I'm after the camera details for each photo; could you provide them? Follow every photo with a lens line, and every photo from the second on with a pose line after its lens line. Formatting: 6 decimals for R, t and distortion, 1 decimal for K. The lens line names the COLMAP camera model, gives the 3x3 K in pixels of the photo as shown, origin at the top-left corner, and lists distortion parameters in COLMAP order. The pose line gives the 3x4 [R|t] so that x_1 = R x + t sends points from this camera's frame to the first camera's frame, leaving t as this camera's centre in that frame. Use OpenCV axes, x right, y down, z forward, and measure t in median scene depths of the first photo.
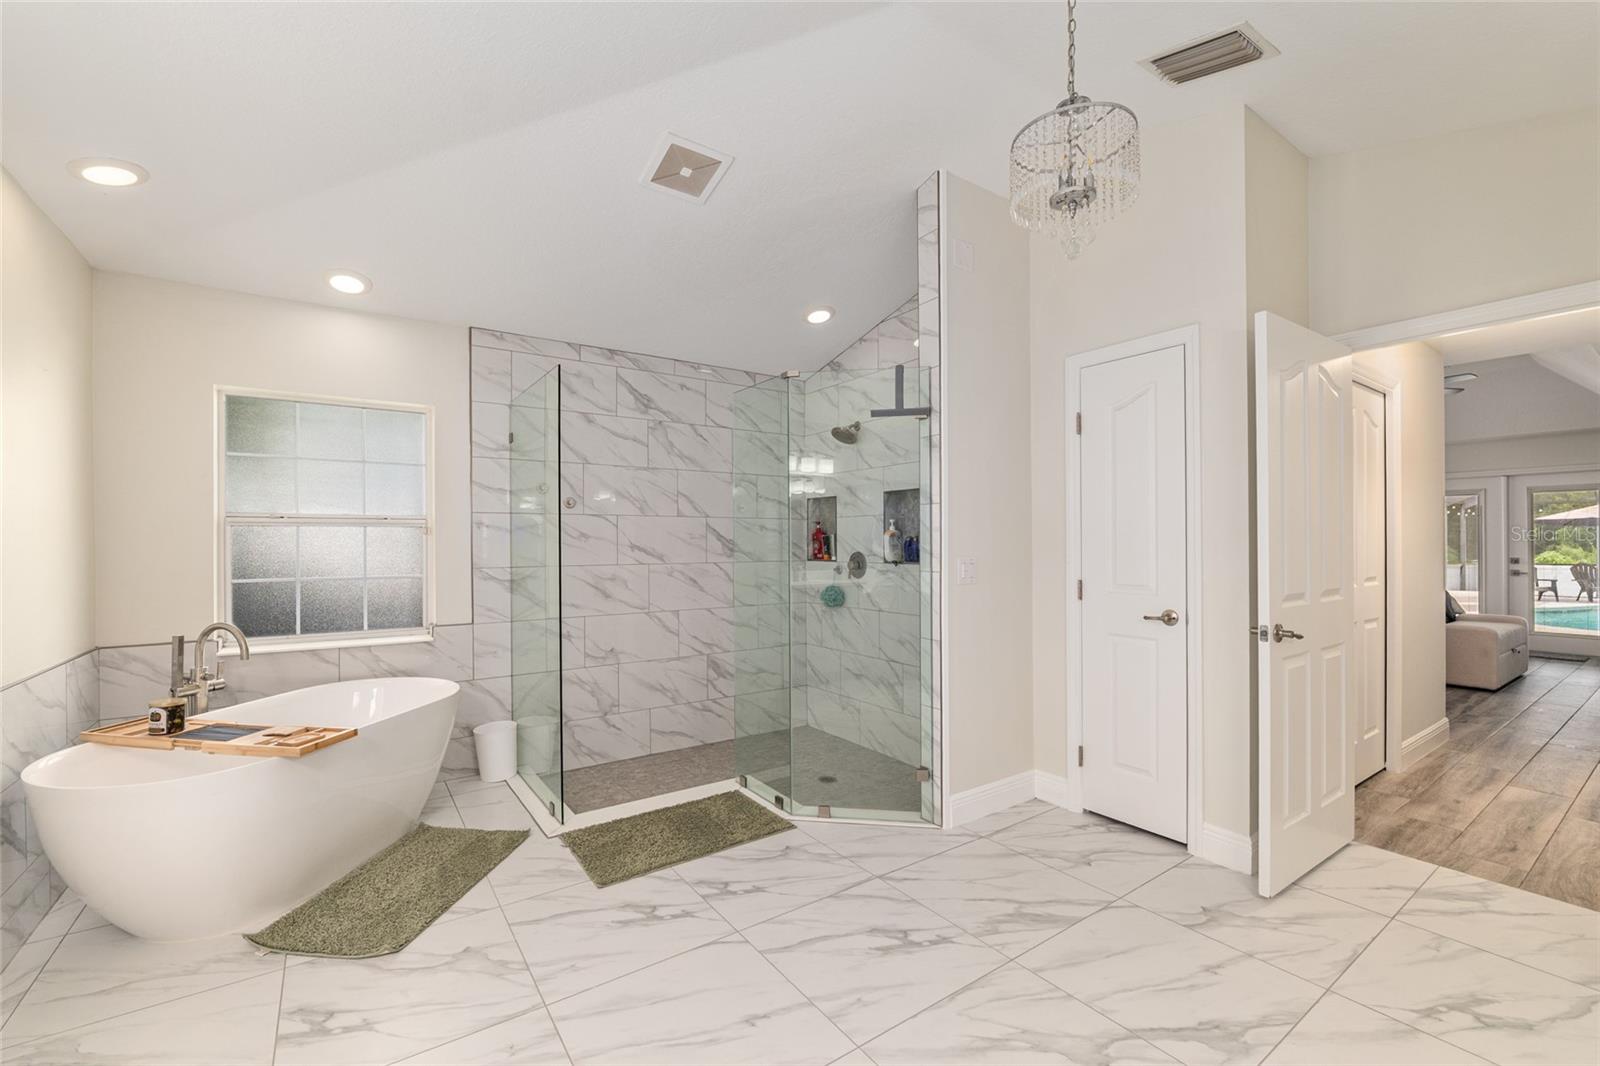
lens RADIAL K [[659.7, 0, 796.2], [0, 659.7, 536.3], [0, 0, 1]] dist [-0.011947, 0.000281]
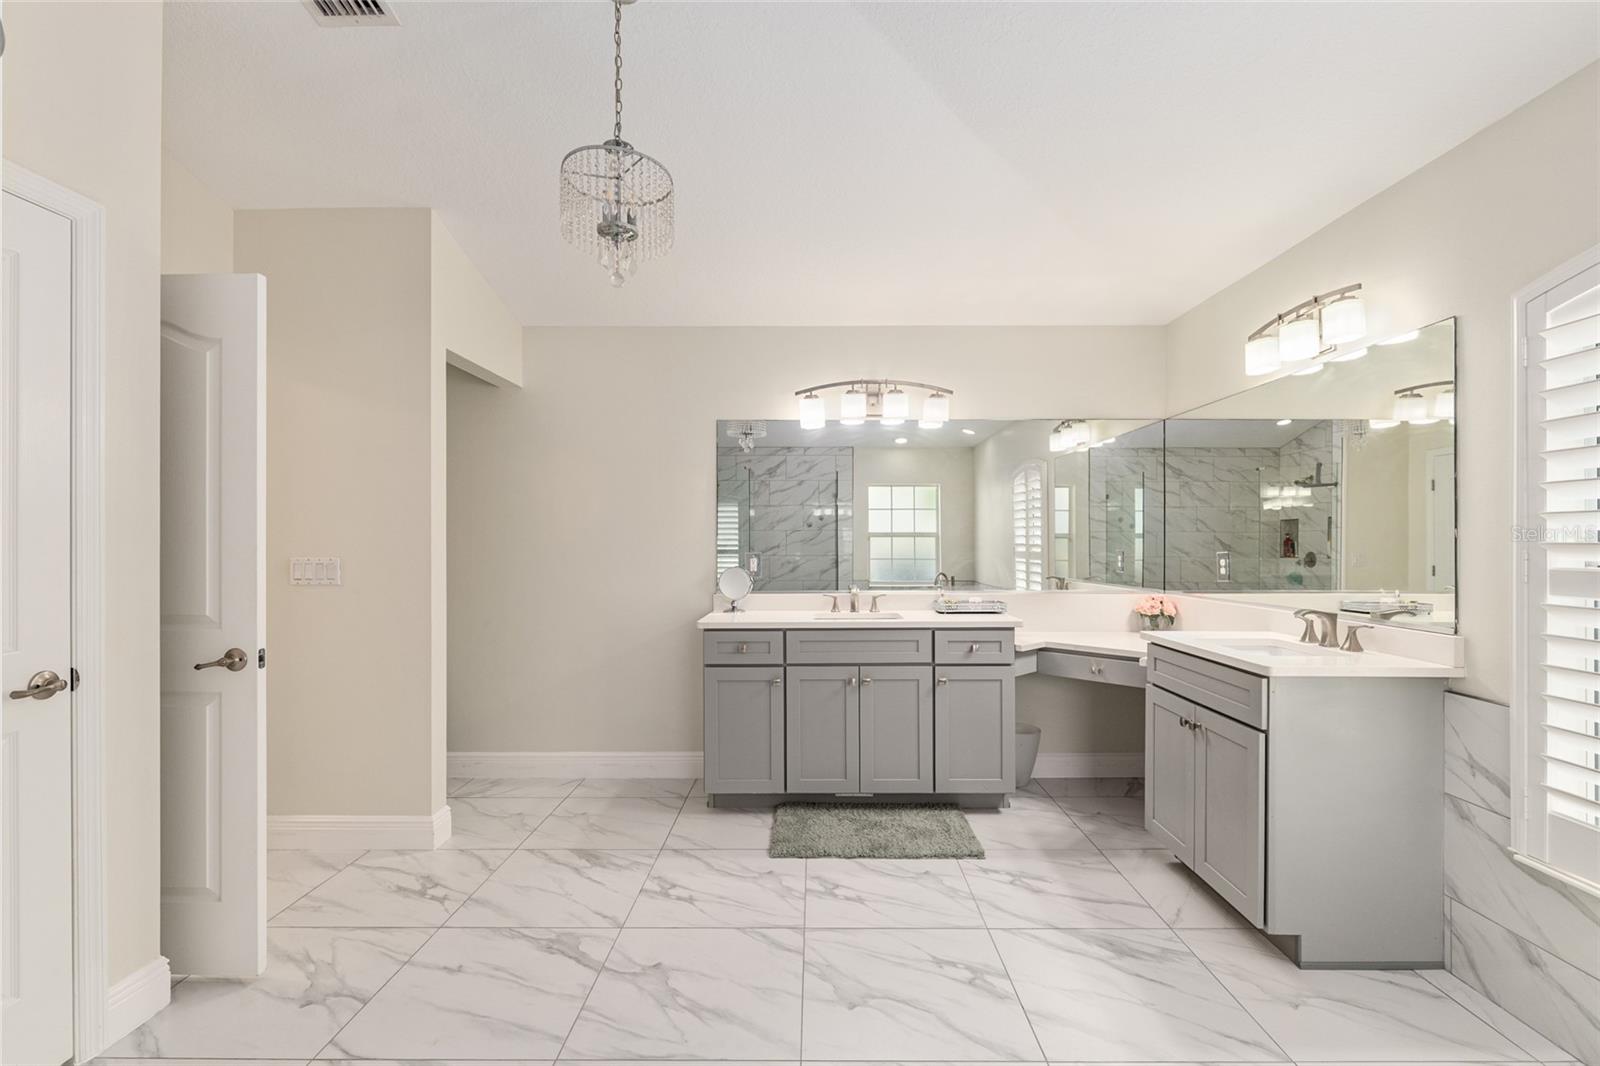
lens RADIAL K [[717.9, 0, 849.2], [0, 717.9, 545.9], [0, 0, 1]] dist [-0.001639, 0.000087]
pose [[0.839696, 0.010207, -0.542961, 0.103988], [-0.004525, 0.999920, 0.011800, -0.008936], [0.543038, -0.007451, 0.839675, -1.303720]]
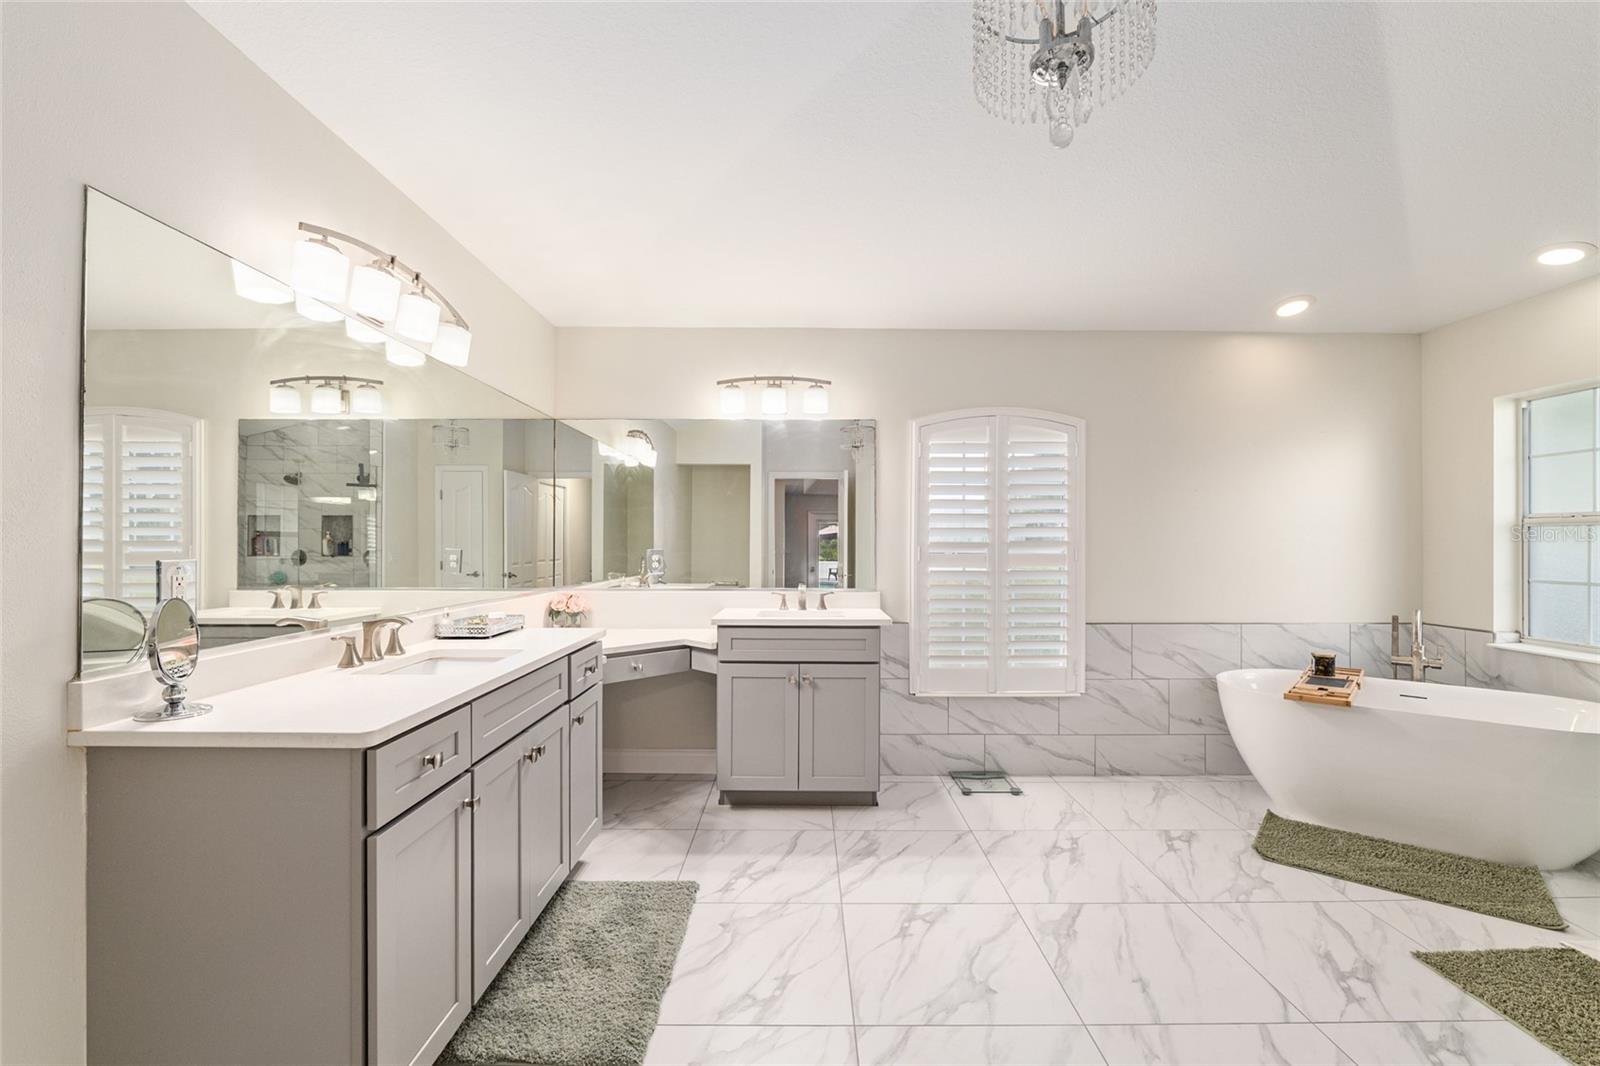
lens RADIAL K [[659.7, 0, 796.2], [0, 659.7, 536.3], [0, 0, 1]] dist [-0.011947, 0.000281]
pose [[0.577456, 0.019868, 0.816180, -0.575020], [-0.011495, 0.999803, -0.016205, 0.000794], [-0.816341, -0.000024, 0.577570, -1.062326]]
